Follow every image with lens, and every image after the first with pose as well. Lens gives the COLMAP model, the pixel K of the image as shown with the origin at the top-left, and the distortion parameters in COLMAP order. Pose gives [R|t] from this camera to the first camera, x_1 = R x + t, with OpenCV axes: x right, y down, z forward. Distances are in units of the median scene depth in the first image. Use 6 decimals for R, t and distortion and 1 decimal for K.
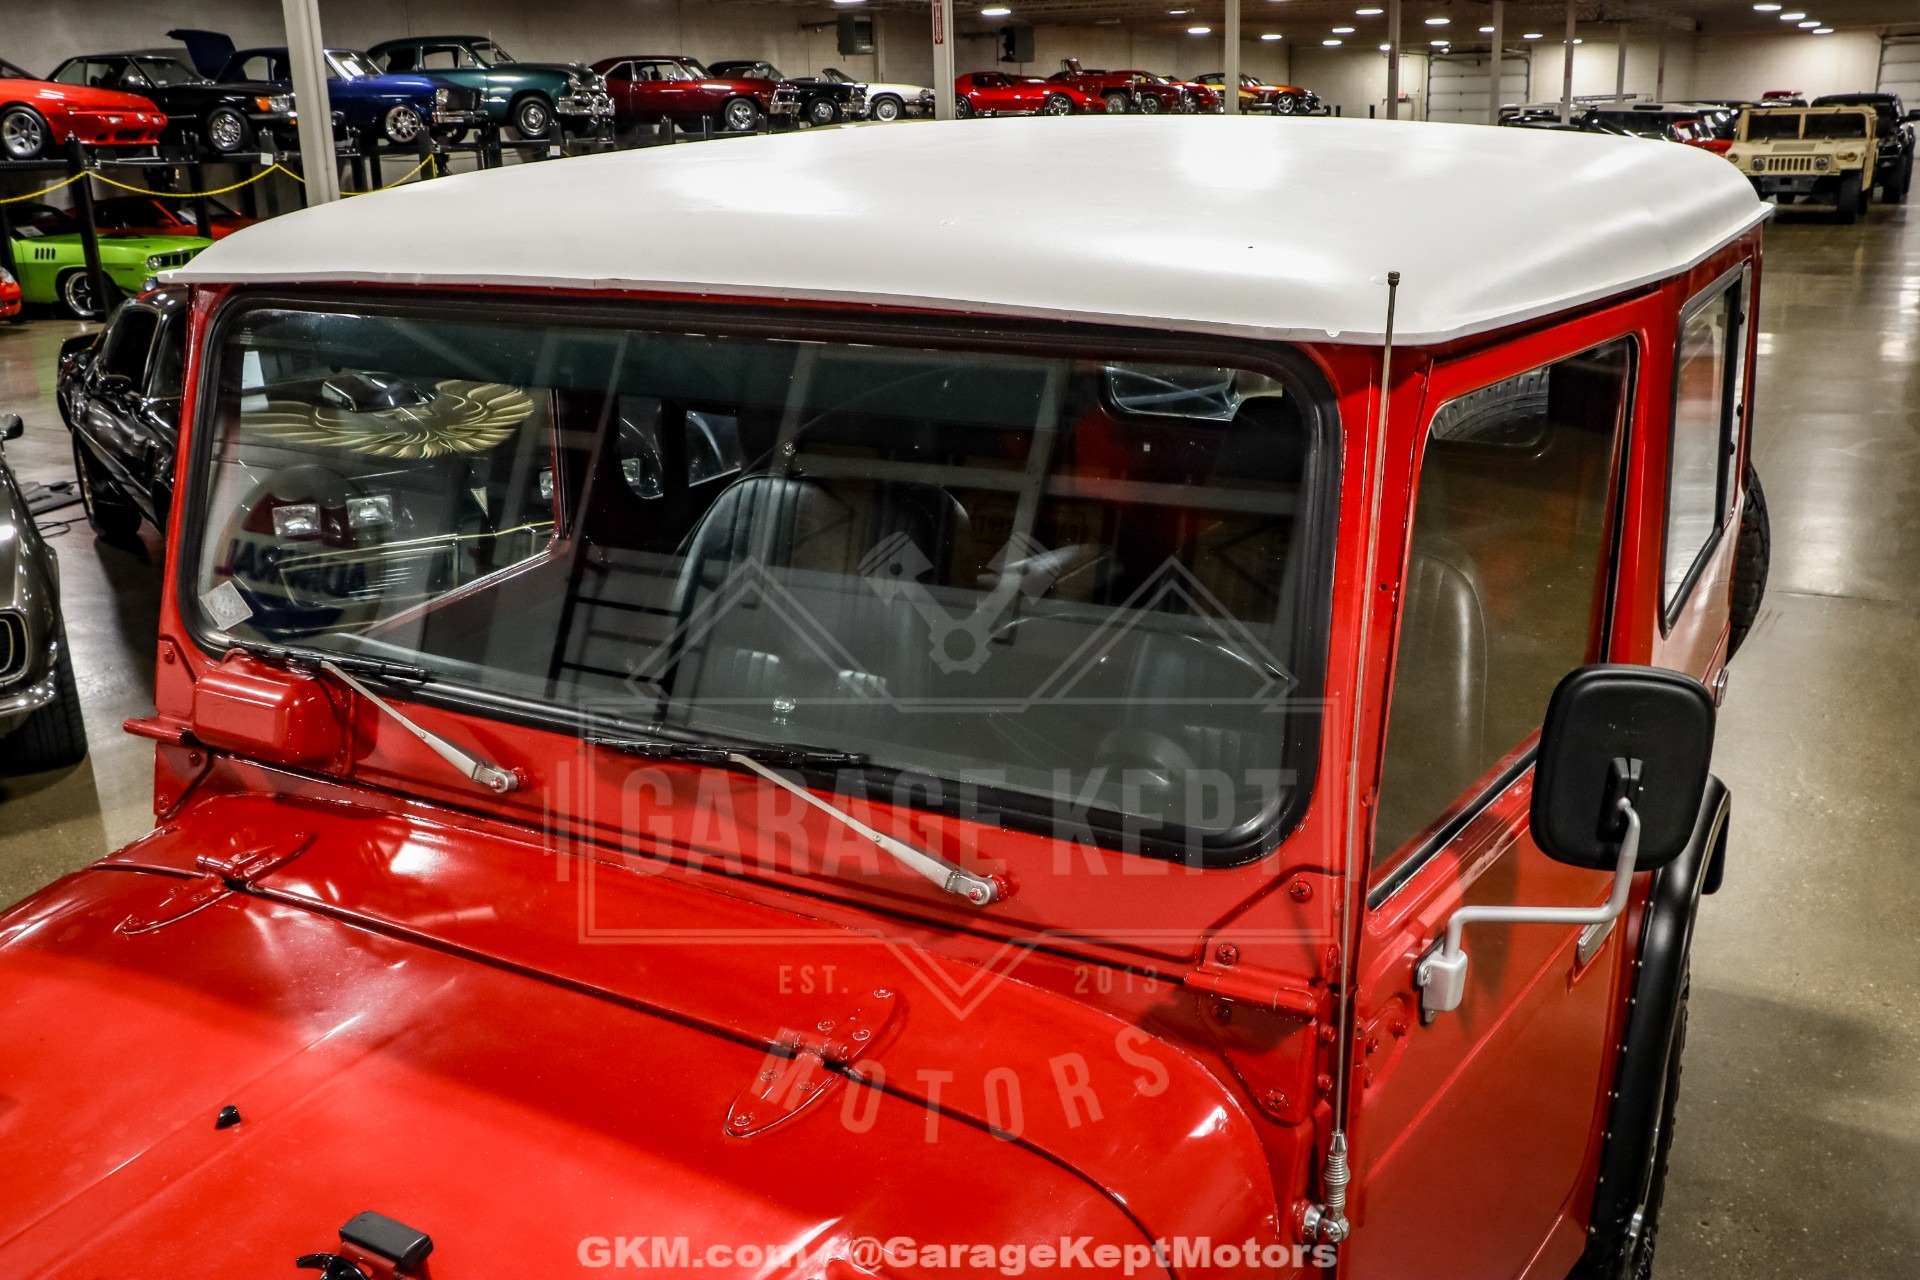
lens RADIAL K [[1762.3, 0, 957.7], [0, 1762.3, 615.9], [0, 0, 1]] dist [-0.160342, 0.239058]
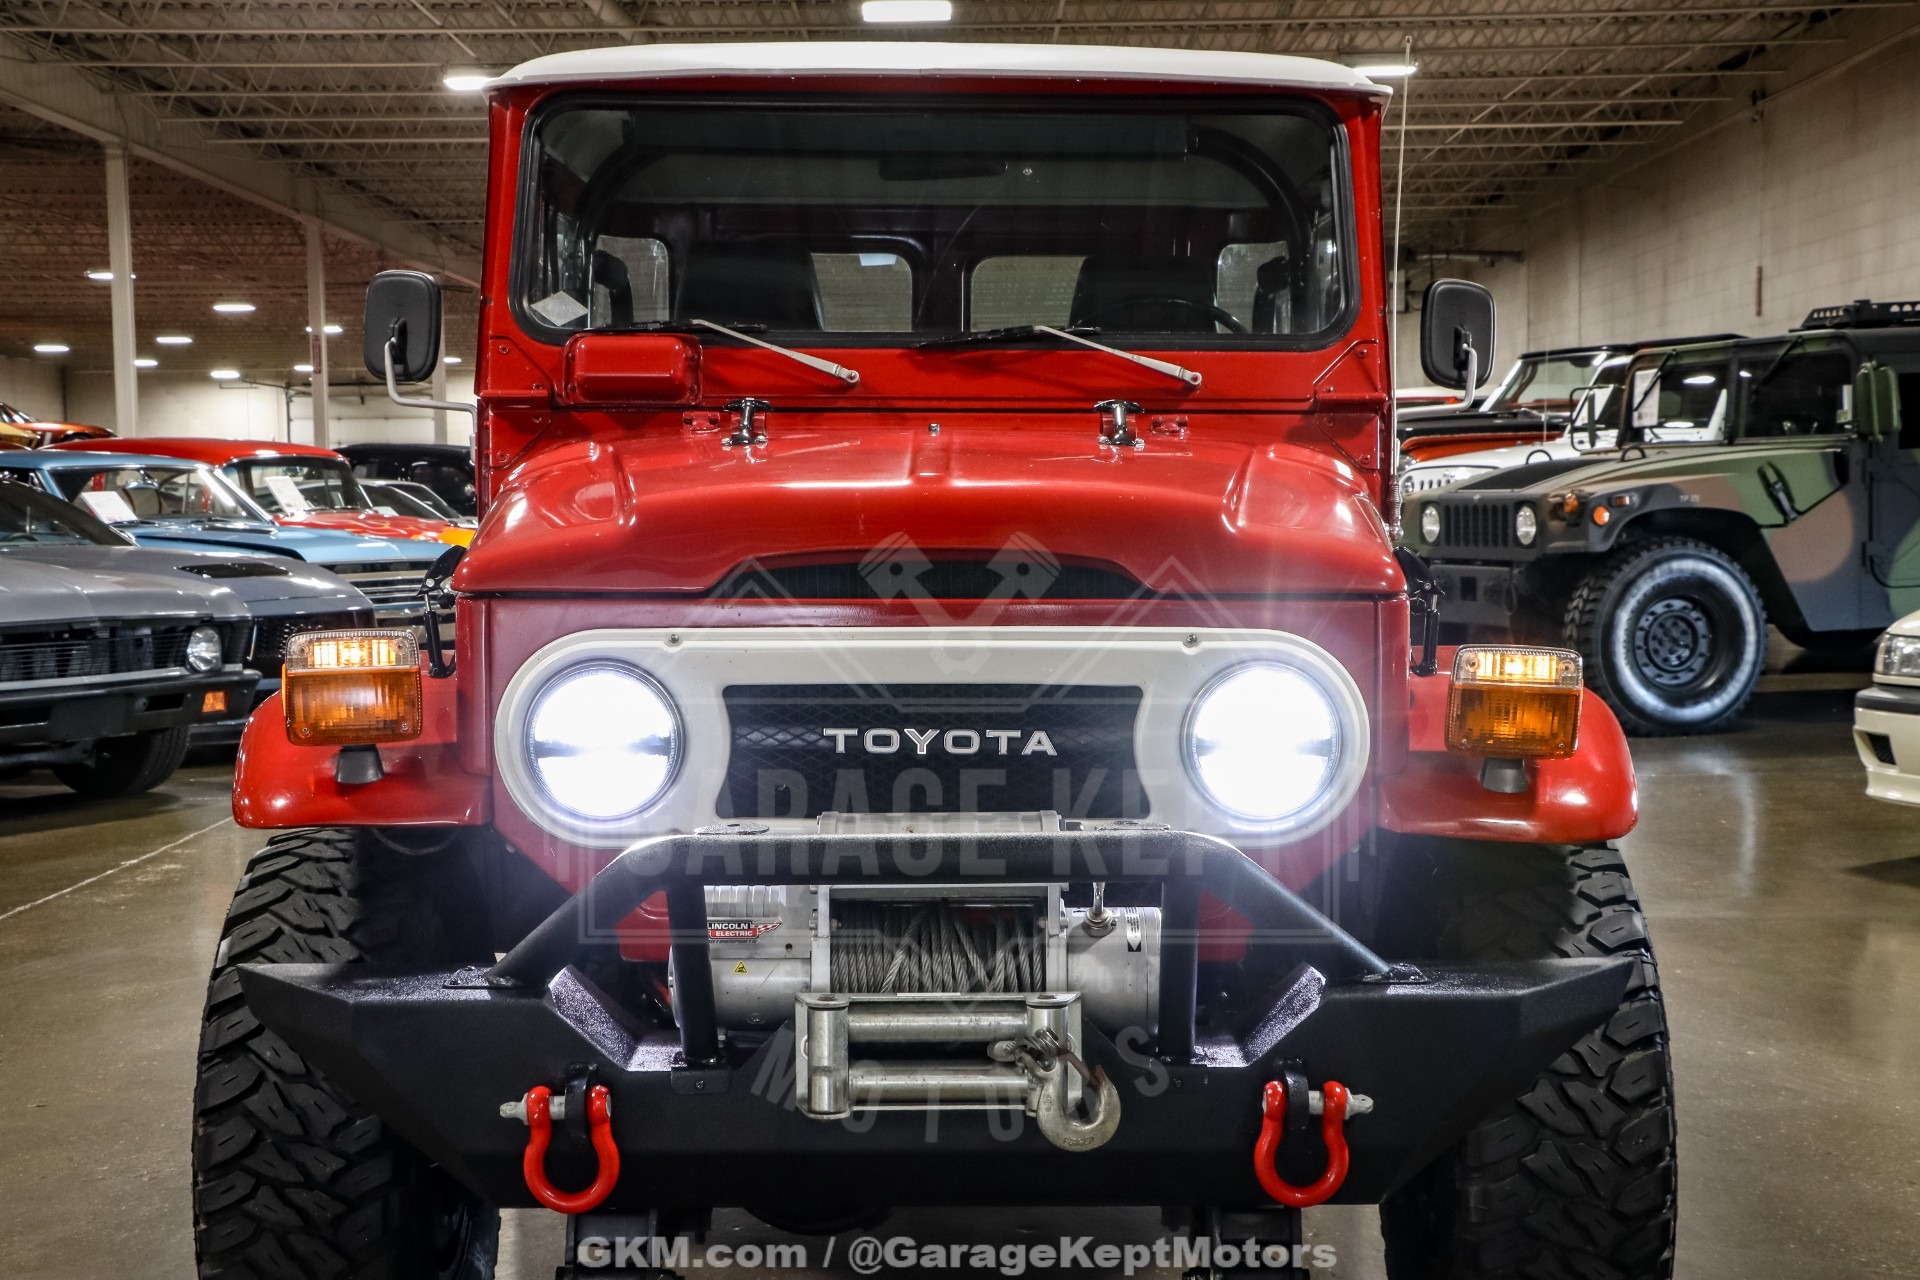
lens RADIAL K [[2743.6, 0, 960.0], [0, 2743.6, 640.0], [0, 0, 1]] dist [0.131675, -0.003690]
pose [[0.873692, -0.014558, 0.486262, -0.090280], [0.124879, 0.972770, -0.195253, 0.053376], [-0.470179, 0.231314, 0.851719, -0.072626]]
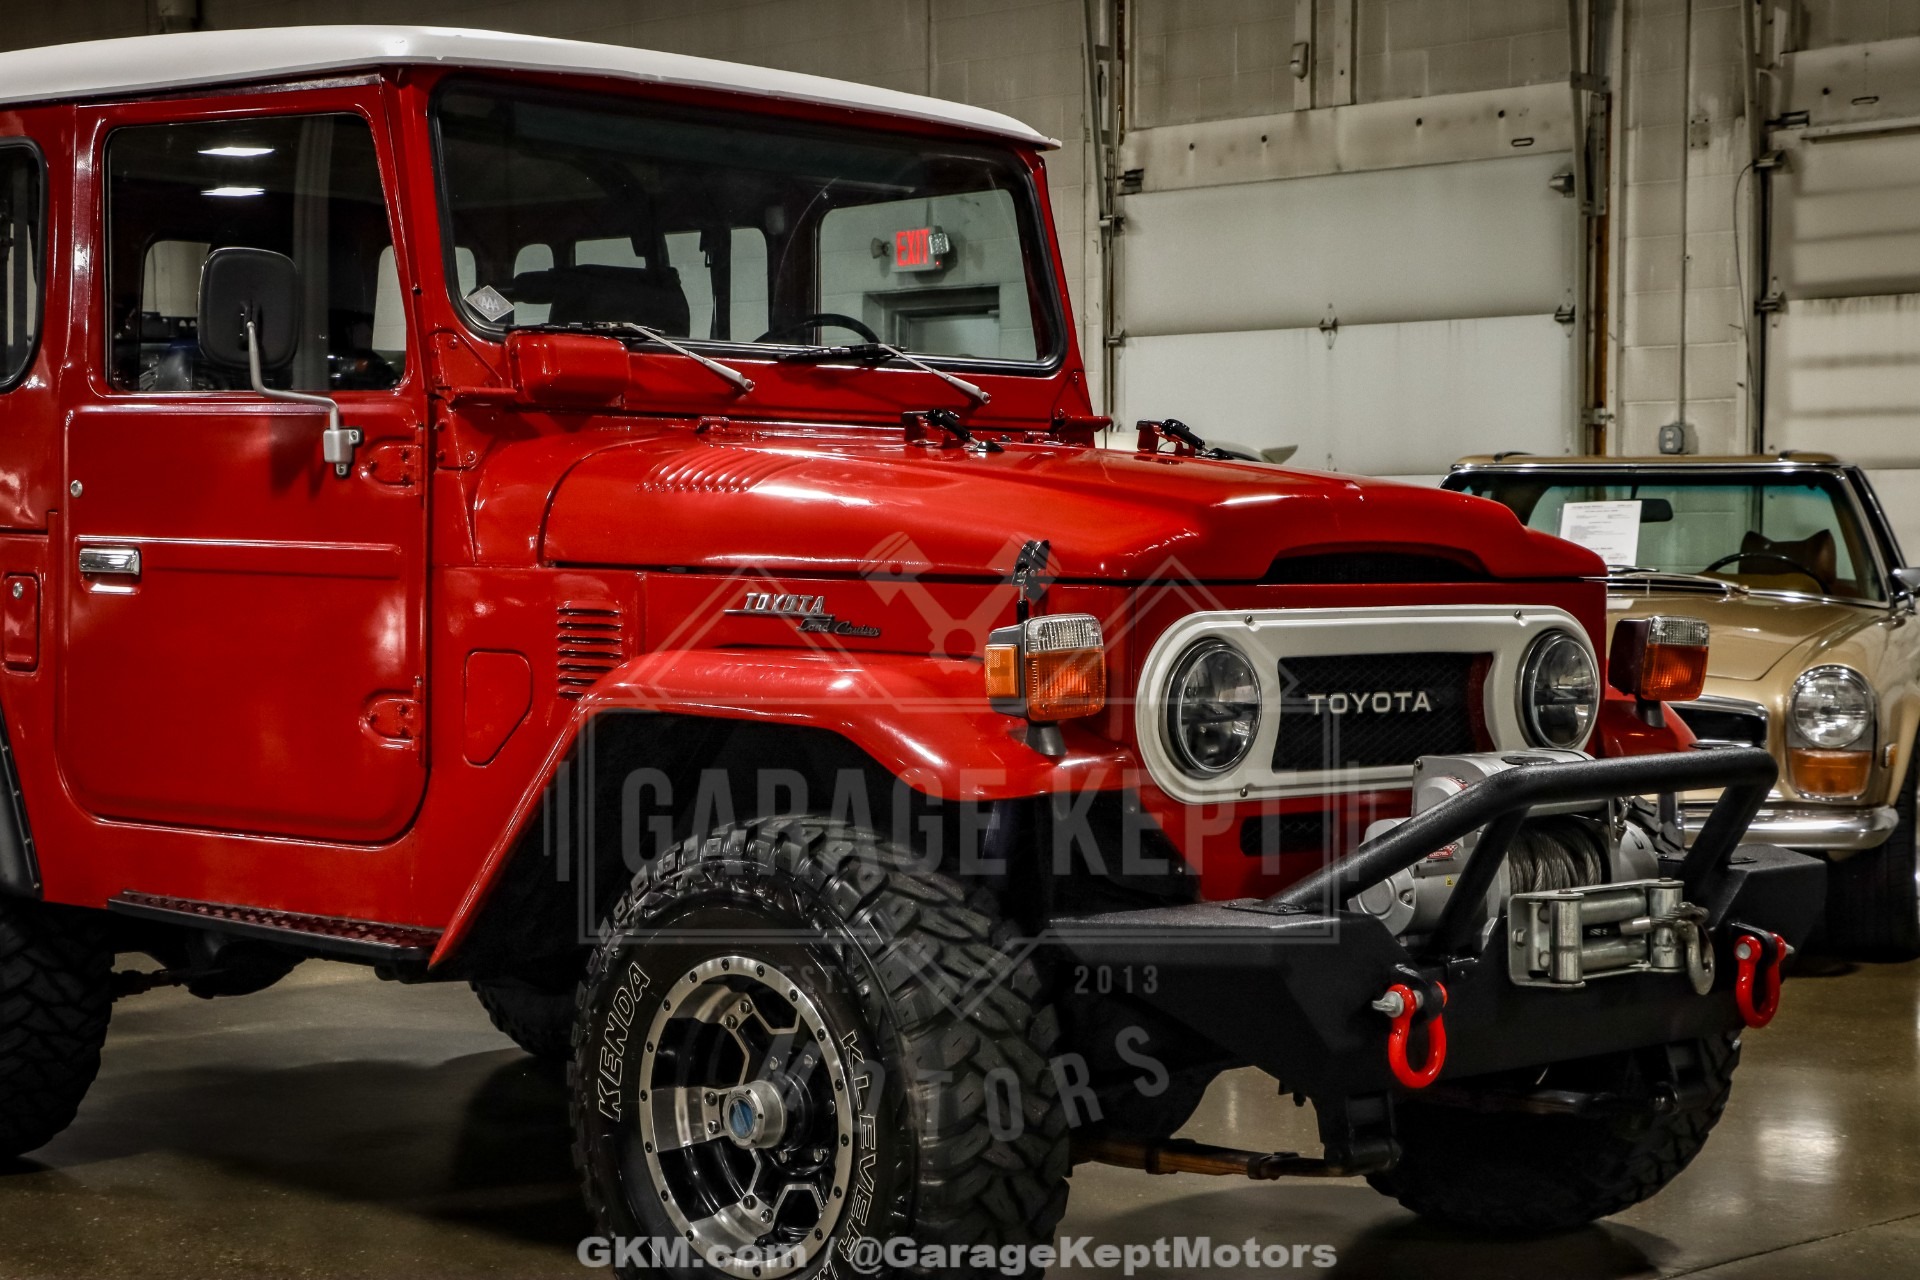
lens RADIAL K [[3431.4, 0, 960.0], [0, 3431.4, 640.0], [0, 0, 1]] dist [0.125860, 0.710587]
pose [[0.280814, -0.015150, 0.959643, -0.210916], [0.258479, 0.964126, -0.060416, 0.036368], [-0.924301, 0.265013, 0.274656, 0.000333]]
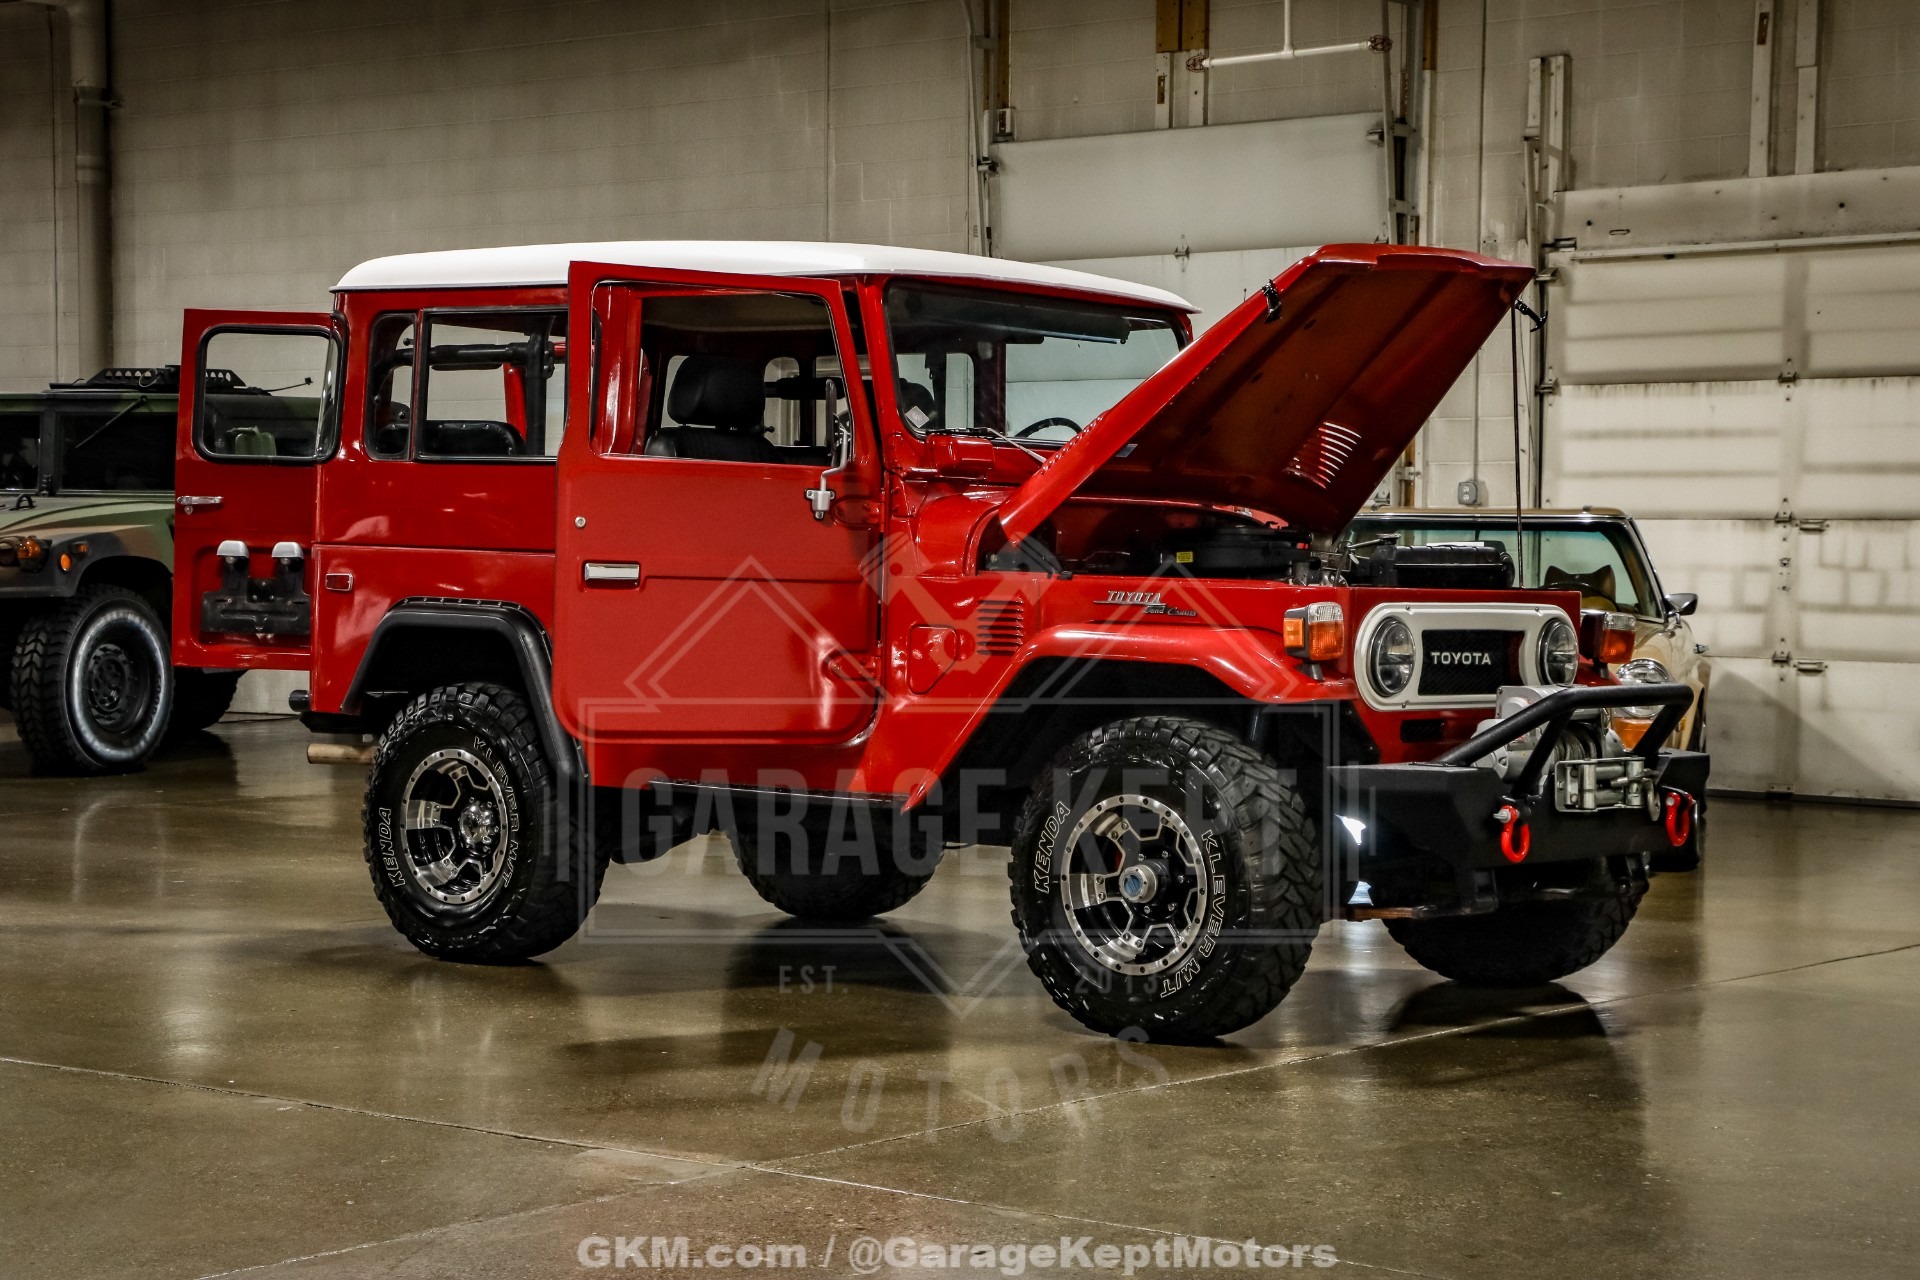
lens RADIAL K [[3582.5, 0, 960.0], [0, 3582.5, 640.0], [0, 0, 1]] dist [0.166457, 0.626927]
pose [[0.175634, -0.003051, 0.984451, -0.393899], [0.257471, 0.965331, -0.042943, 0.034635], [-0.950190, 0.261010, 0.170330, 0.021897]]
